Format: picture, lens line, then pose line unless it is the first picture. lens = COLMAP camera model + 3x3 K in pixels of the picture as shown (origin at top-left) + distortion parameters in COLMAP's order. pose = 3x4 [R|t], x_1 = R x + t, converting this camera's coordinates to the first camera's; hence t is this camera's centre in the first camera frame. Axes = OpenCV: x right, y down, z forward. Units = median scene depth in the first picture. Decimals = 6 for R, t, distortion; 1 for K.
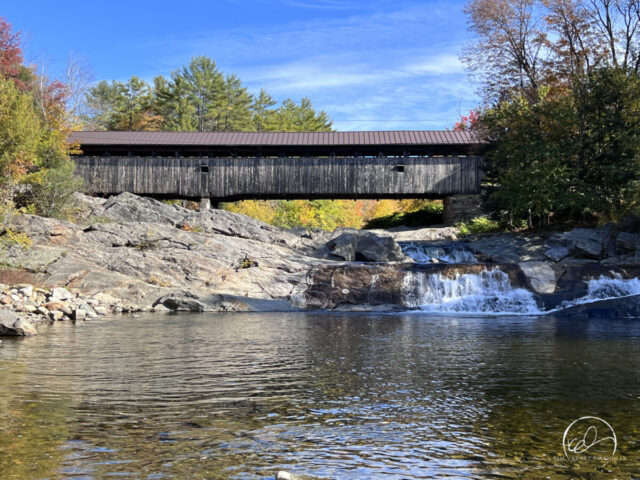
lens RADIAL K [[801.2, 0, 320.0], [0, 801.2, 240.0], [0, 0, 1]] dist [0.146814, -0.405178]
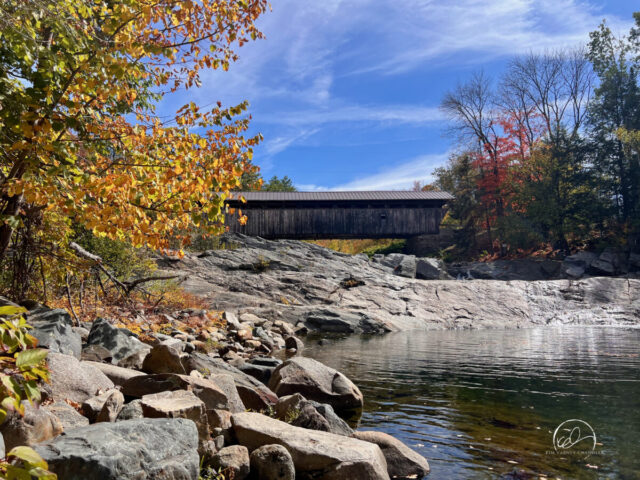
lens RADIAL K [[474.4, 0, 304.0], [0, 474.4, 239.4], [0, 0, 1]] dist [0.067177, -0.058062]
pose [[0.995748, -0.009933, 0.091584, -0.134626], [0.016379, 0.997420, -0.069898, 0.008759], [-0.090653, 0.071101, 0.993341, 0.213066]]
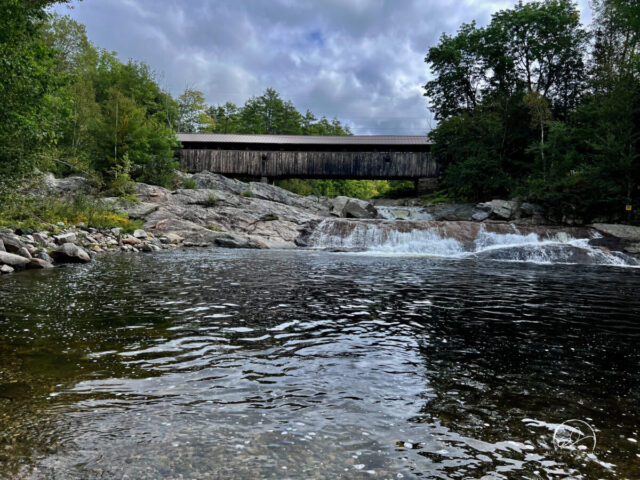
lens RADIAL K [[479.4, 0, 316.3], [0, 479.4, 238.9], [0, 0, 1]] dist [0.058912, -0.063018]
pose [[0.997110, 0.028919, -0.070258, 0.036698], [-0.023985, 0.997253, 0.070078, 0.002201], [0.072092, -0.068190, 0.995064, 0.054908]]
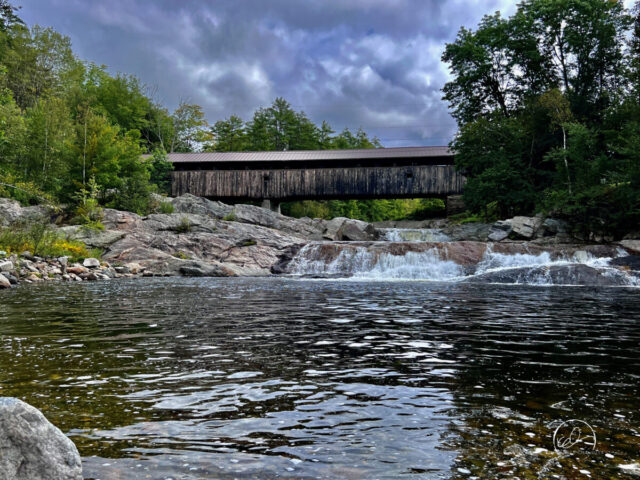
lens RADIAL K [[577.1, 0, 320.0], [0, 577.1, 240.0], [0, 0, 1]] dist [0.083260, -0.127788]
pose [[0.990516, -0.001073, -0.137395, 0.098764], [0.002593, 0.999937, 0.010891, 0.008801], [0.137375, -0.011144, 0.990456, 0.030533]]
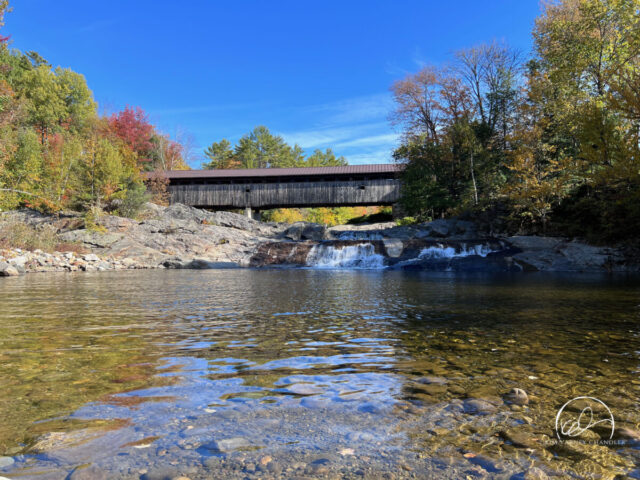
lens RADIAL K [[479.4, 0, 316.3], [0, 479.4, 238.9], [0, 0, 1]] dist [0.058912, -0.063018]
pose [[0.993282, -0.011325, -0.115162, 0.136541], [0.011951, 0.999917, 0.004744, 0.012953], [0.115098, -0.006089, 0.993335, 0.005954]]
